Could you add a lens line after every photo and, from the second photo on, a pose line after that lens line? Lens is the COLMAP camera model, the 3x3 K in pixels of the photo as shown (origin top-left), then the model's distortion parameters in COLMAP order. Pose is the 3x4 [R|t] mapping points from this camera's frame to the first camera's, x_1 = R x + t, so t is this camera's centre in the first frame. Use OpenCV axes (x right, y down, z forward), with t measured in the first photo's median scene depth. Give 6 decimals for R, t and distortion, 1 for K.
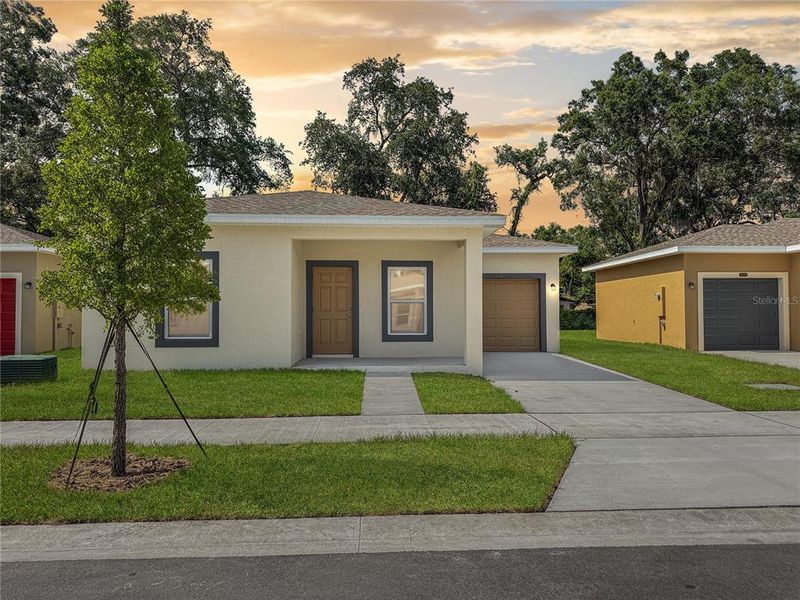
lens RADIAL K [[563.5, 0, 400.0], [0, 563.5, 300.0], [0, 0, 1]] dist [-0.000466, -0.000686]
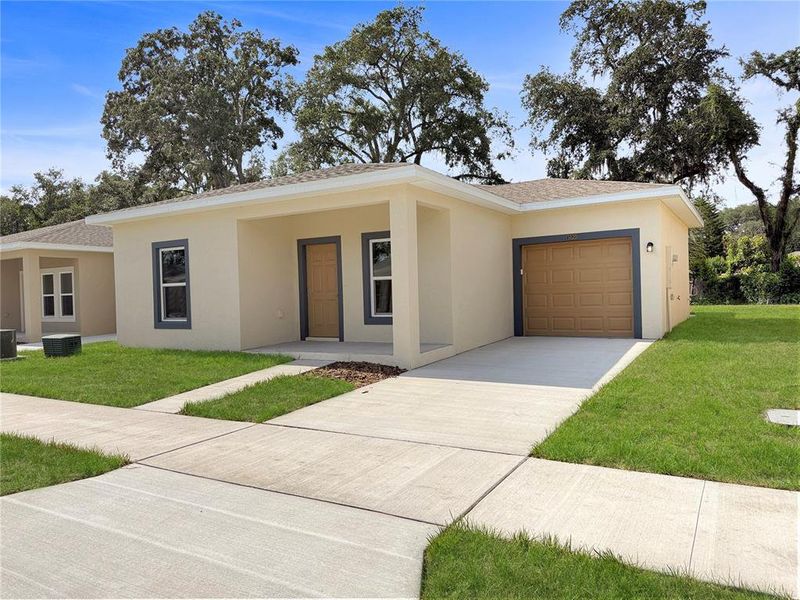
lens RADIAL K [[563.5, 0, 400.0], [0, 563.5, 300.0], [0, 0, 1]] dist [-0.000466, -0.000686]
pose [[0.823710, -0.015628, -0.566795, 0.516709], [0.041953, 0.998560, 0.033438, 0.007913], [0.565457, -0.051322, 0.823180, 0.296437]]
